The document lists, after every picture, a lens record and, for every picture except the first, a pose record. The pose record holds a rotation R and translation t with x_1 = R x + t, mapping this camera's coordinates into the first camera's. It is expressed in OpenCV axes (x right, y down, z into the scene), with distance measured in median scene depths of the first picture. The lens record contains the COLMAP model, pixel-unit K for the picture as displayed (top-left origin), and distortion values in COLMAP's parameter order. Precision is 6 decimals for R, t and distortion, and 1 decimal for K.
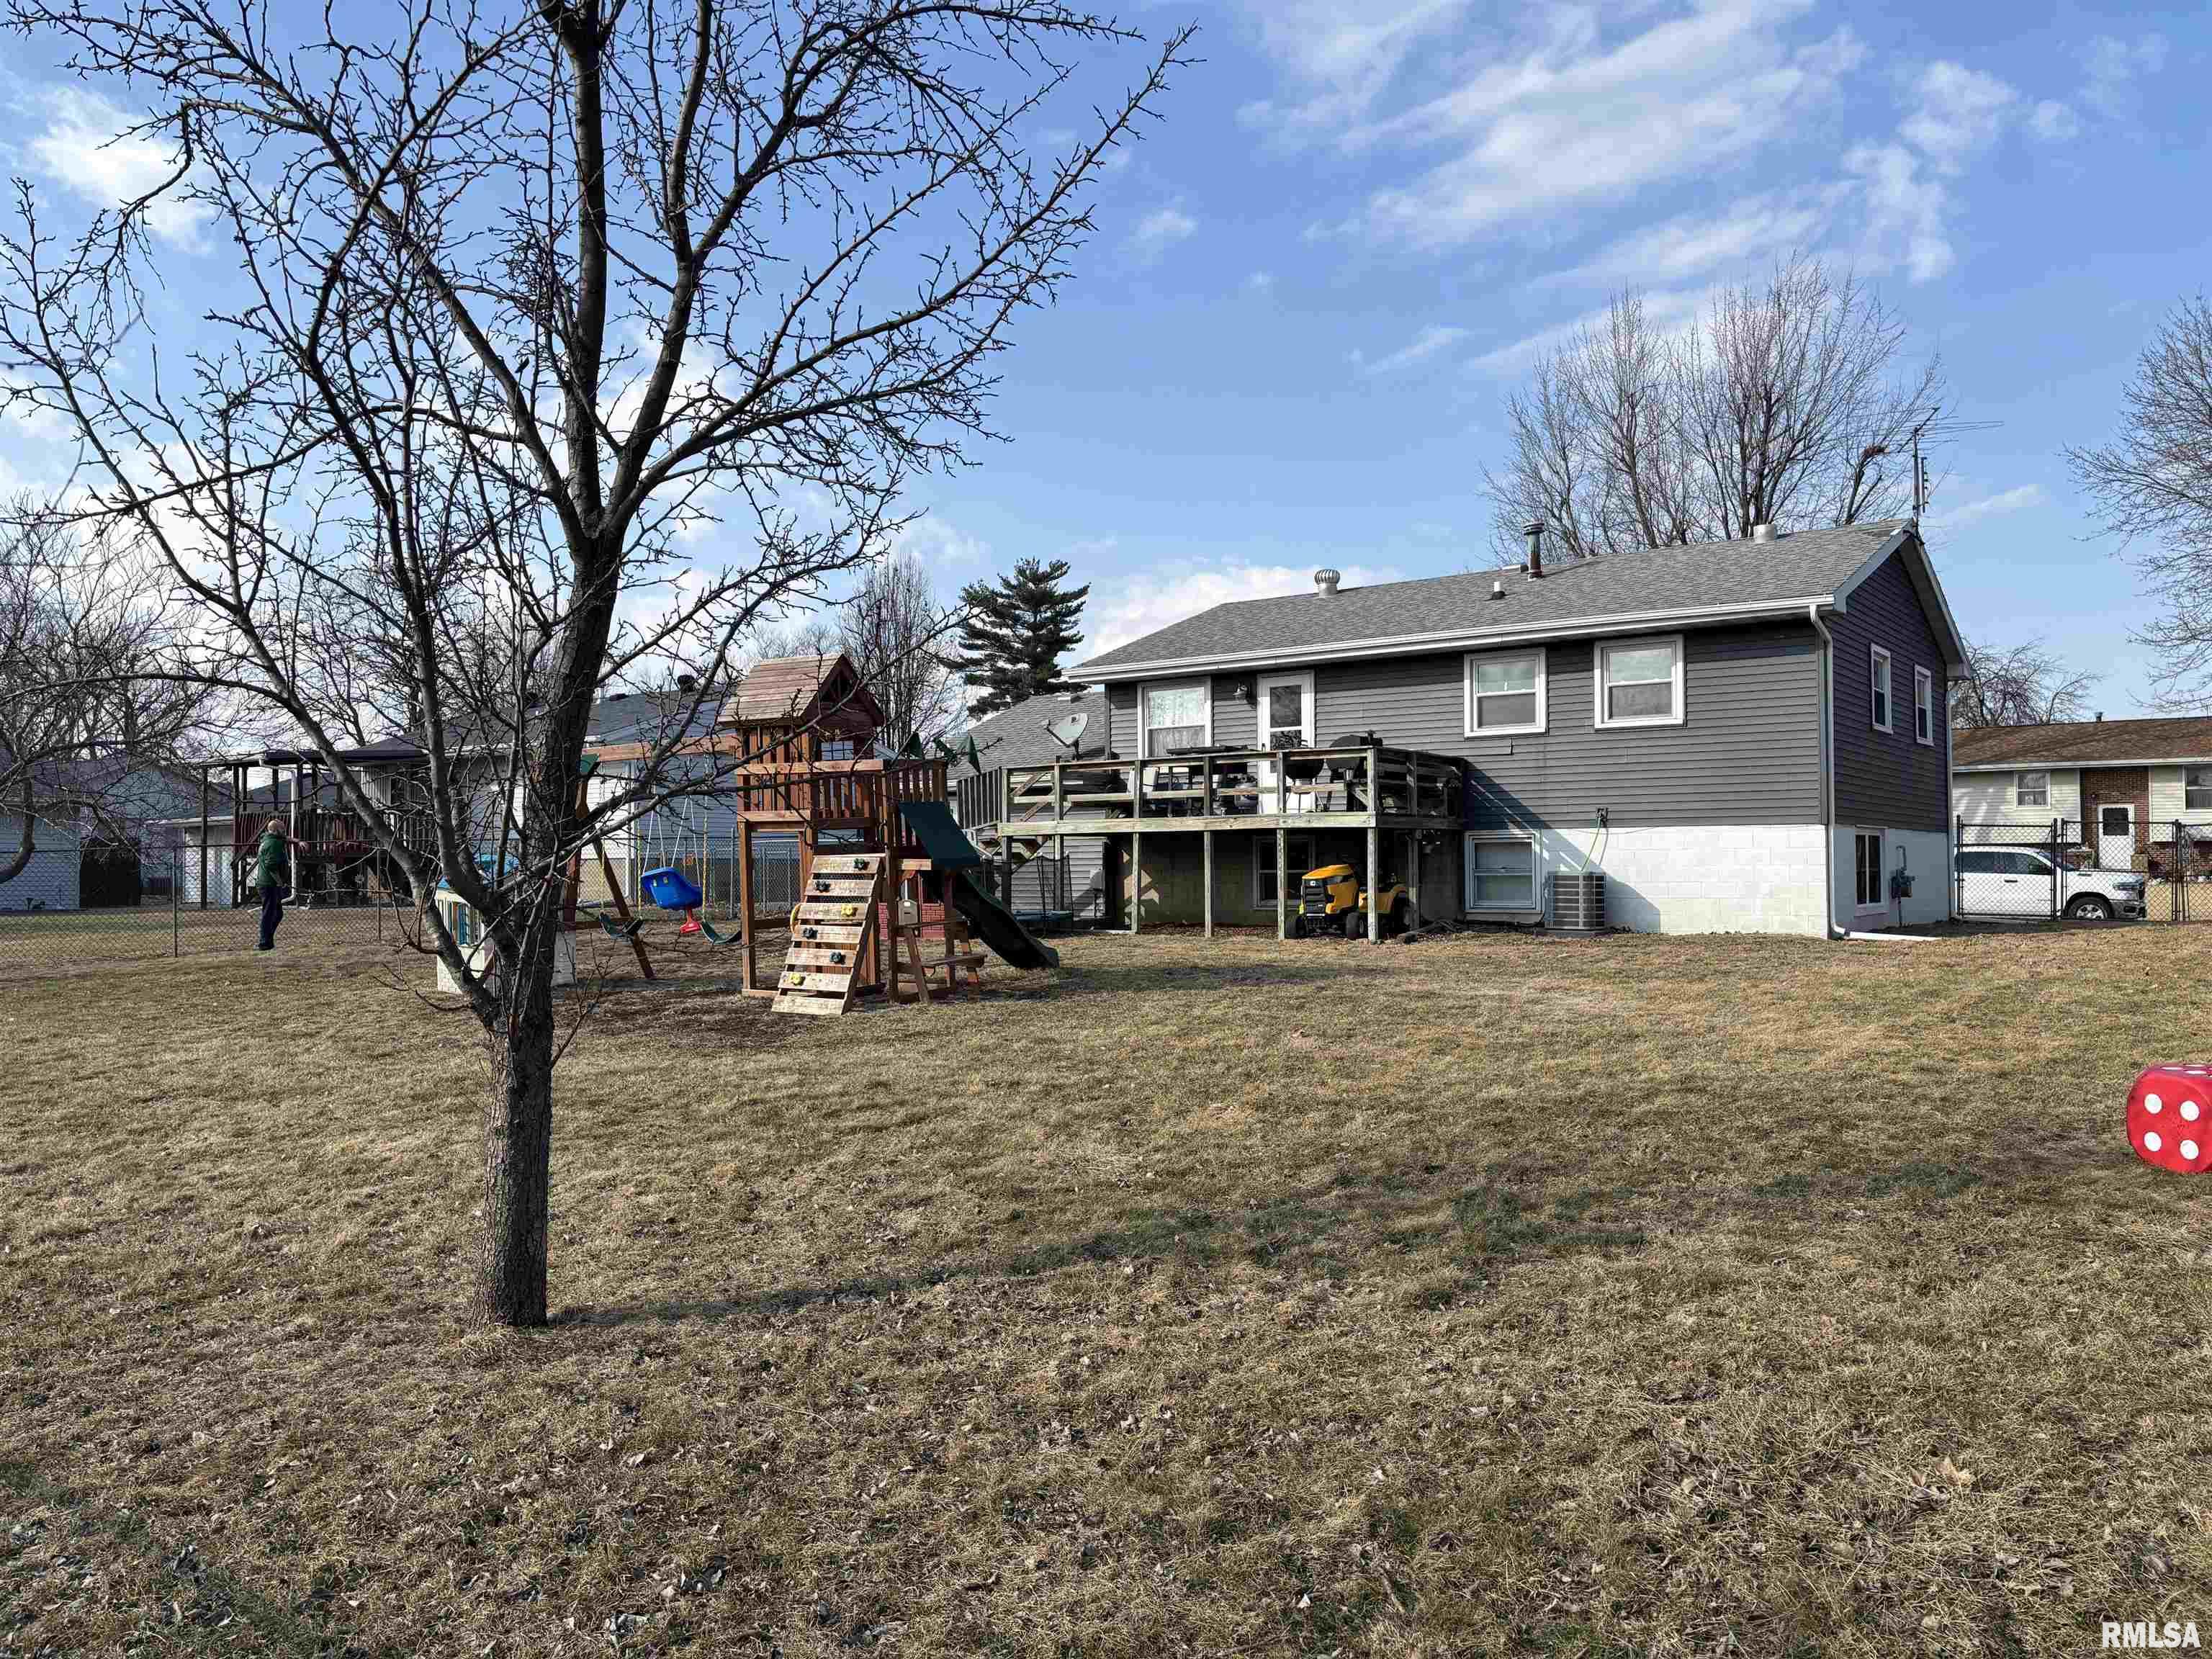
lens RADIAL K [[1667.5, 0, 1101.0], [0, 1667.5, 833.2], [0, 0, 1]] dist [0.032996, -0.001134]
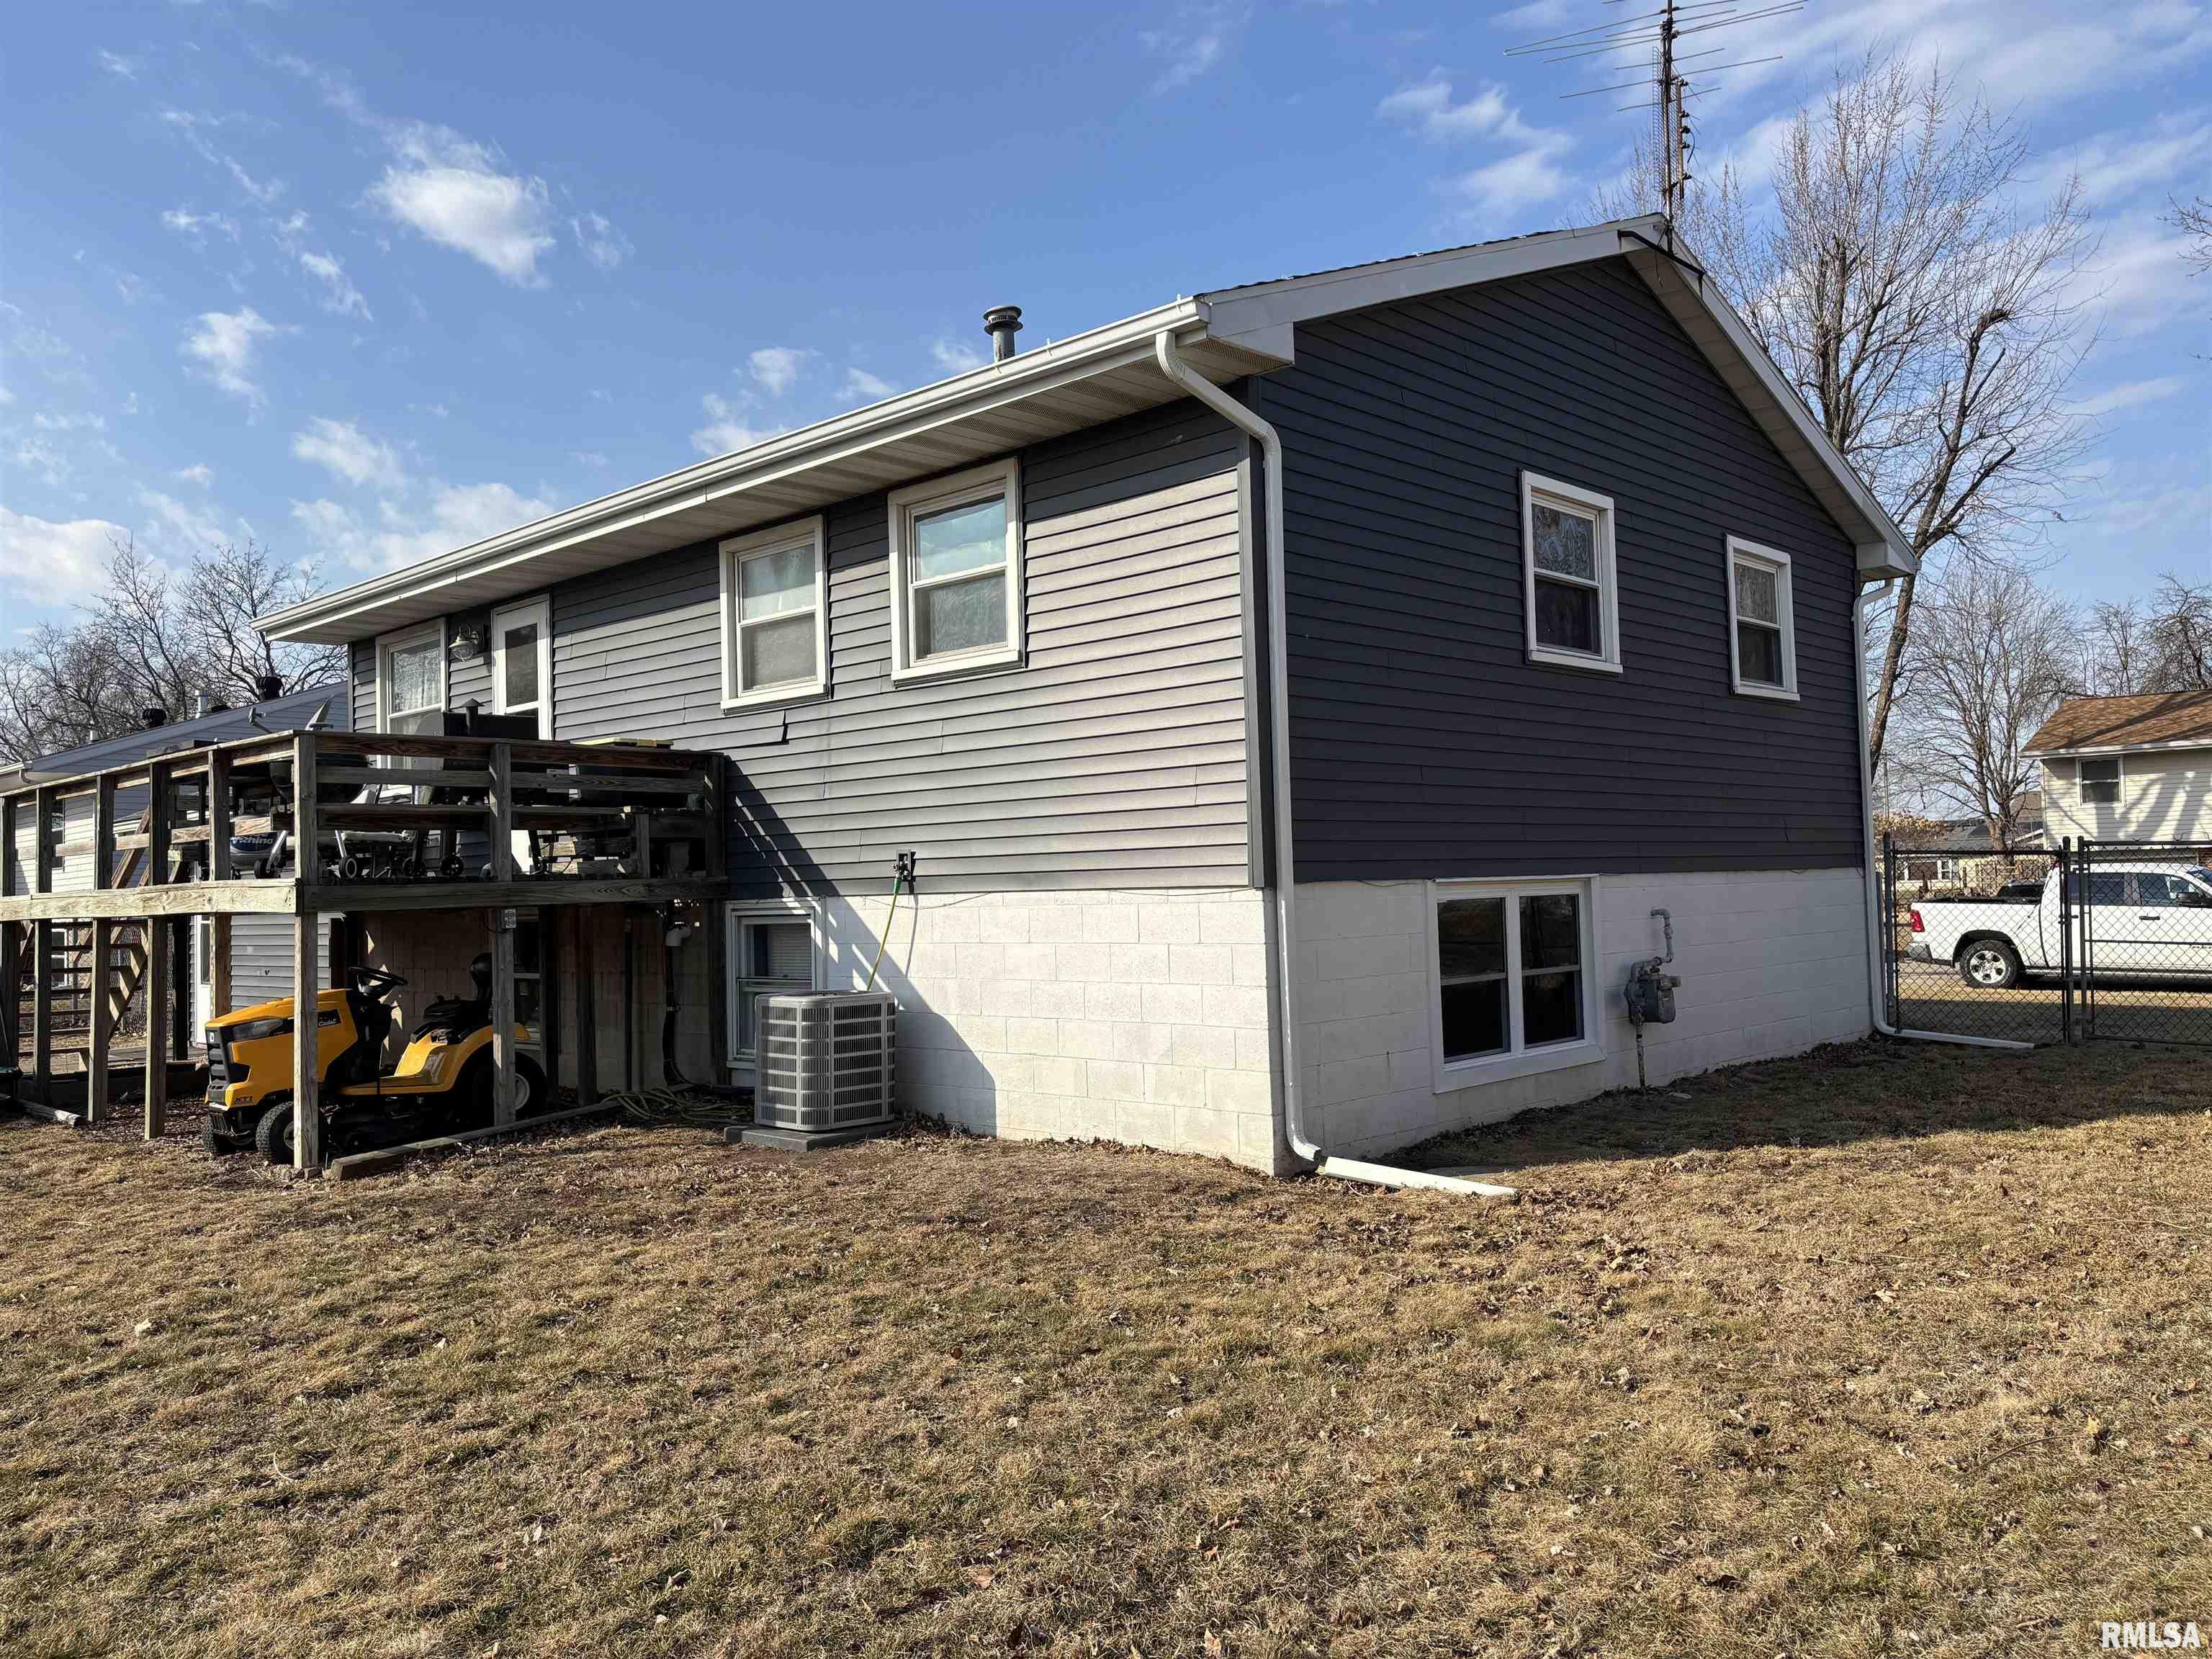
lens RADIAL K [[1661.3, 0, 1111.6], [0, 1661.3, 819.1], [0, 0, 1]] dist [0.136926, -0.140027]
pose [[0.992101, -0.026271, -0.122656, 0.403538], [0.024279, 0.999548, -0.017712, -0.014159], [0.123066, 0.014594, 0.992291, 0.539309]]
